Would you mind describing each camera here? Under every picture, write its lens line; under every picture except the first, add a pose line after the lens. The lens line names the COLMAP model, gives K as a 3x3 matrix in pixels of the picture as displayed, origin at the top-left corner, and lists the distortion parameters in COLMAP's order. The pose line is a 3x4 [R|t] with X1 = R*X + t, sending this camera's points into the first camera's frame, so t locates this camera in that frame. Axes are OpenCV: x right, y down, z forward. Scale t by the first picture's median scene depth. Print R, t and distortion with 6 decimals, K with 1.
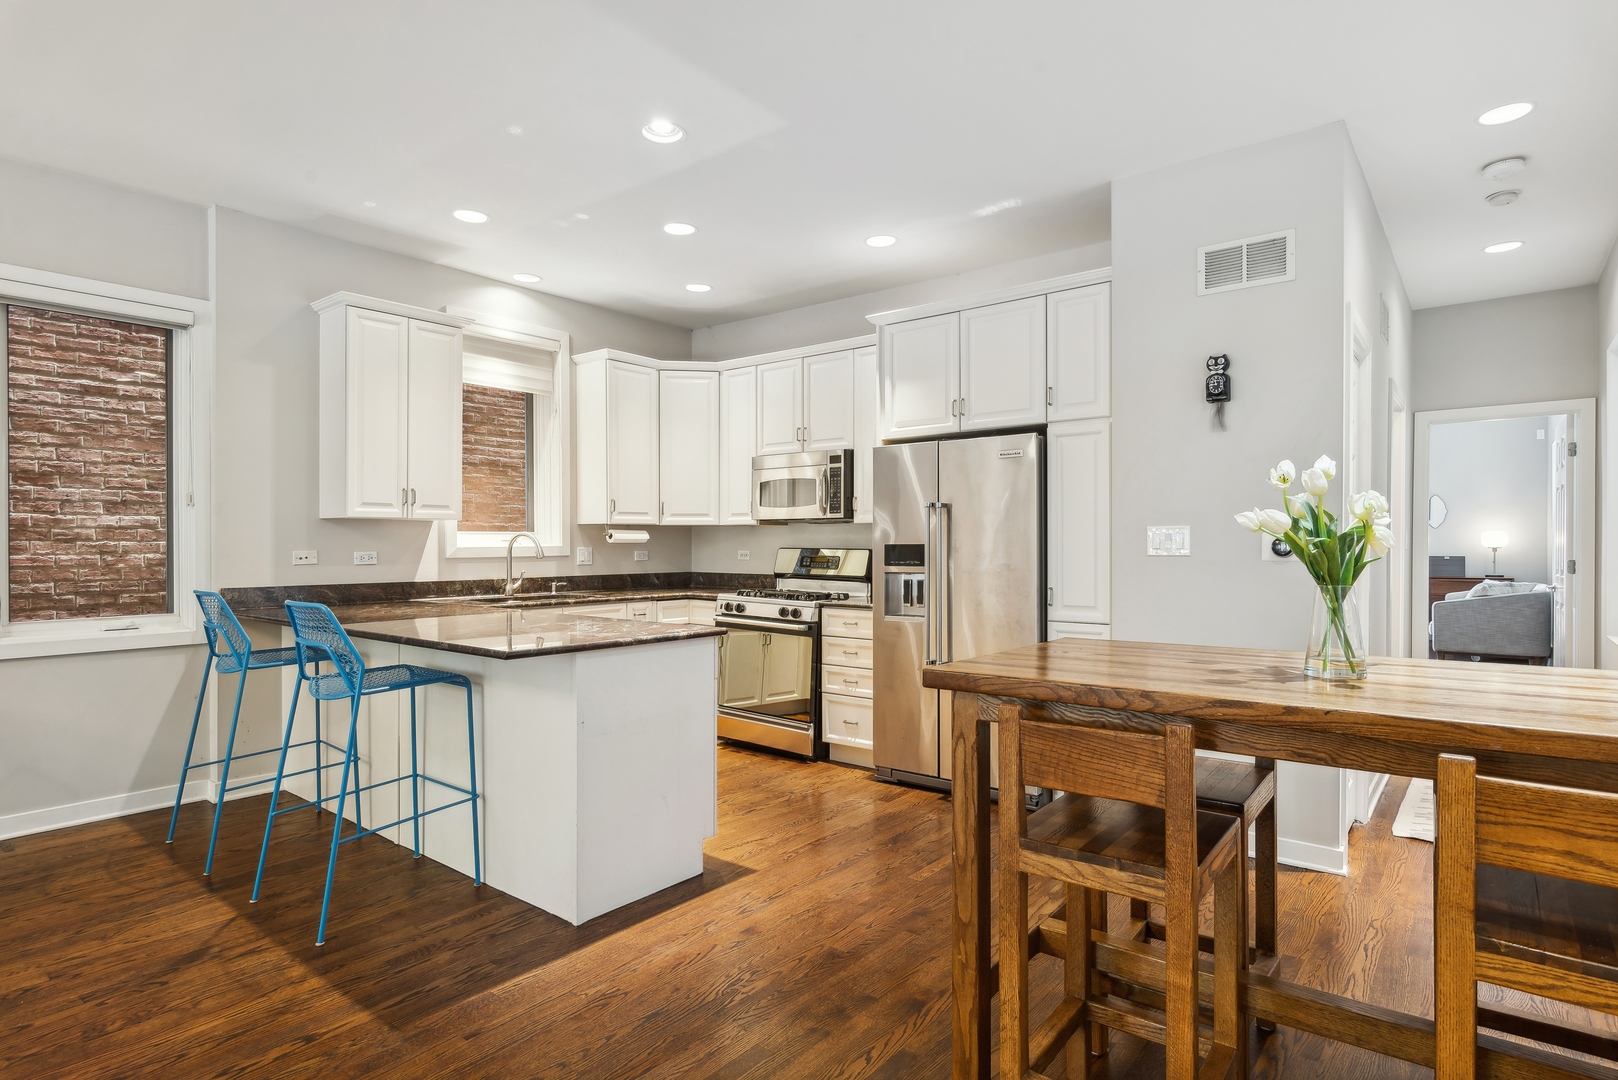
lens RADIAL K [[854.2, 0, 808.3], [0, 854.2, 547.5], [0, 0, 1]] dist [0.000767, -0.000466]
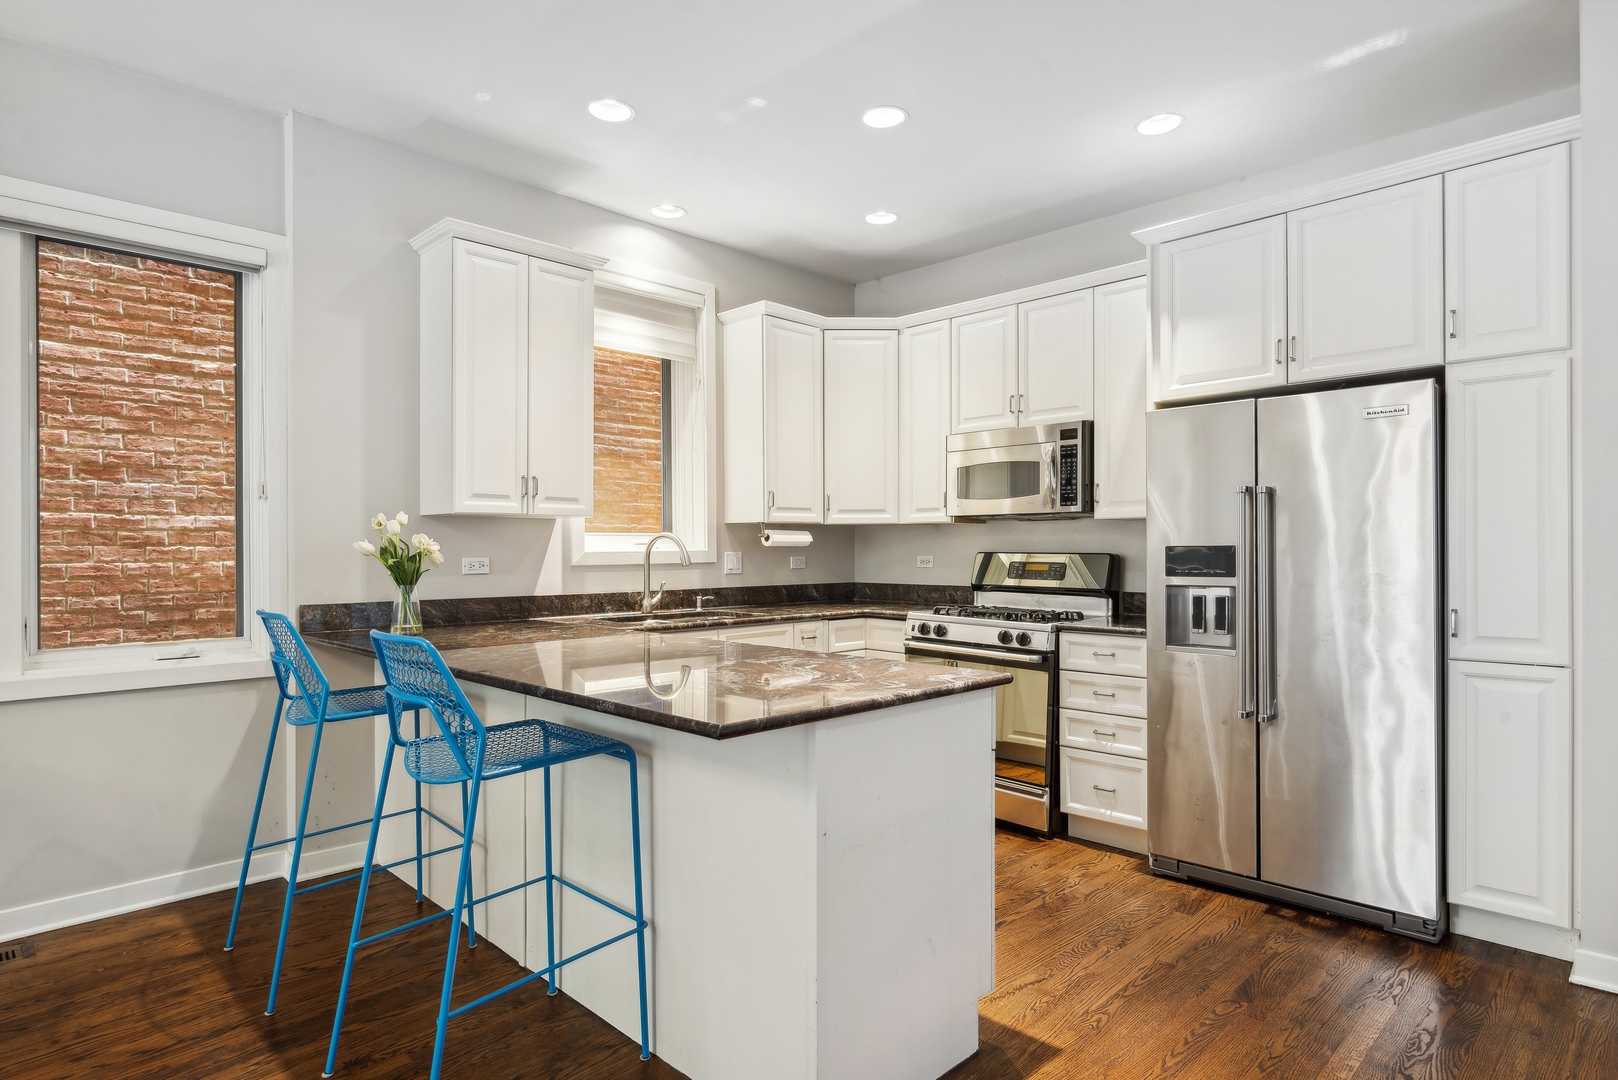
lens RADIAL K [[886.5, 0, 809.4], [0, 886.5, 550.5], [0, 0, 1]] dist [0.000076, -0.000579]
pose [[0.994292, -0.002591, -0.106659, -0.118478], [0.002194, 0.999990, -0.003833, 0.001833], [0.106668, 0.003577, 0.994288, 0.208435]]
